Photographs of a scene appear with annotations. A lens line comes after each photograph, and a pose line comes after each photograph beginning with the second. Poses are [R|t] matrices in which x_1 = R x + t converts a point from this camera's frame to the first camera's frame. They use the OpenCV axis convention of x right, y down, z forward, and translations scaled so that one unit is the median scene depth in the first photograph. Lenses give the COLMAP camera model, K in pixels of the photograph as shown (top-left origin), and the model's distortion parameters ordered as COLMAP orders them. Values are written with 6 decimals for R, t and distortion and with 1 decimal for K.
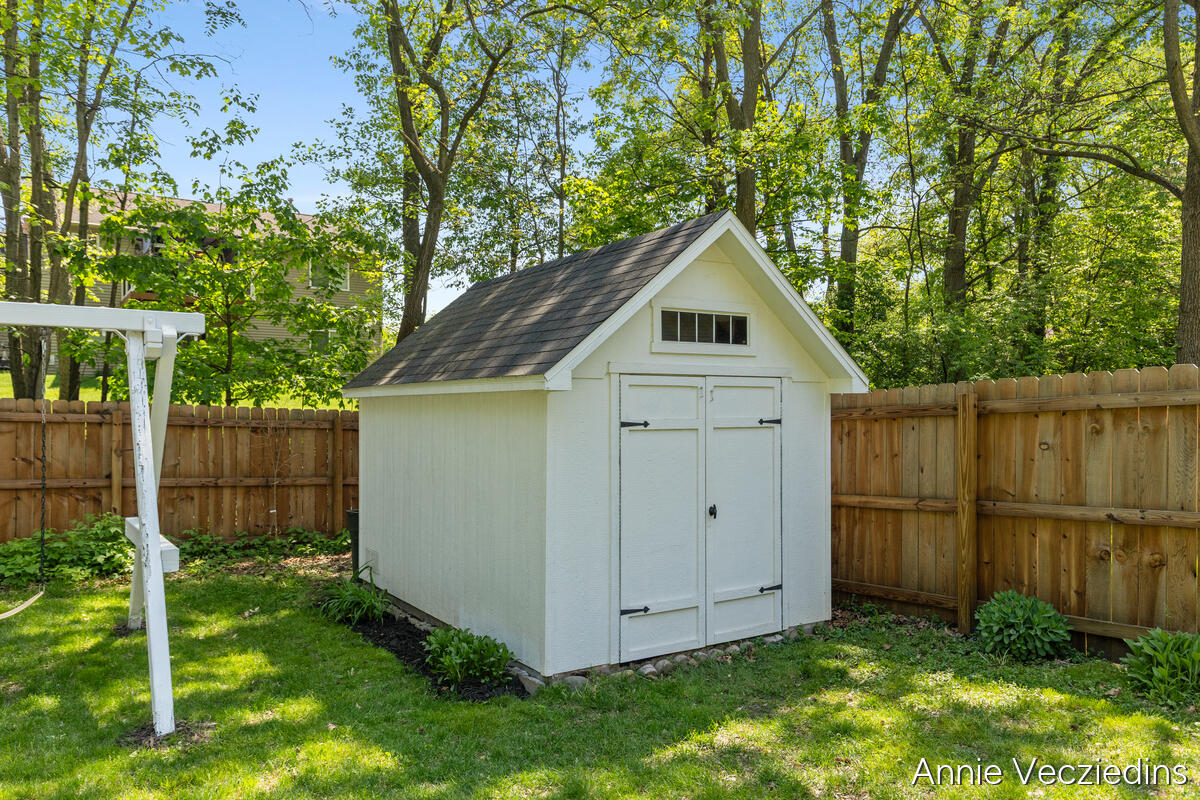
lens RADIAL K [[879.5, 0, 600.0], [0, 879.5, 400.0], [0, 0, 1]] dist [-0.000024, -0.000011]
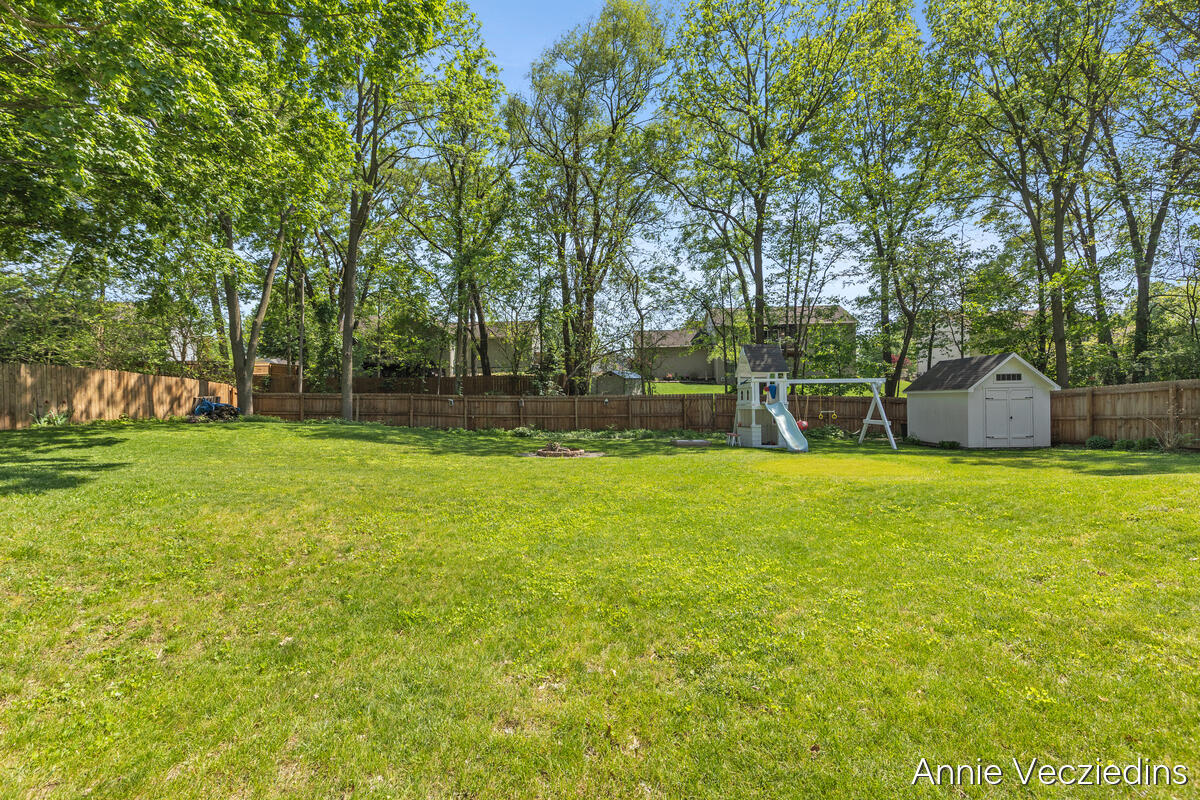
lens RADIAL K [[545.0, 0, 600.0], [0, 545.0, 400.0], [0, 0, 1]] dist [0.000285, 0.000024]
pose [[0.807626, -0.009441, -0.589619, 0.070445], [0.013579, 0.999904, 0.002589, 0.000963], [0.589538, -0.010097, 0.807677, -2.475270]]
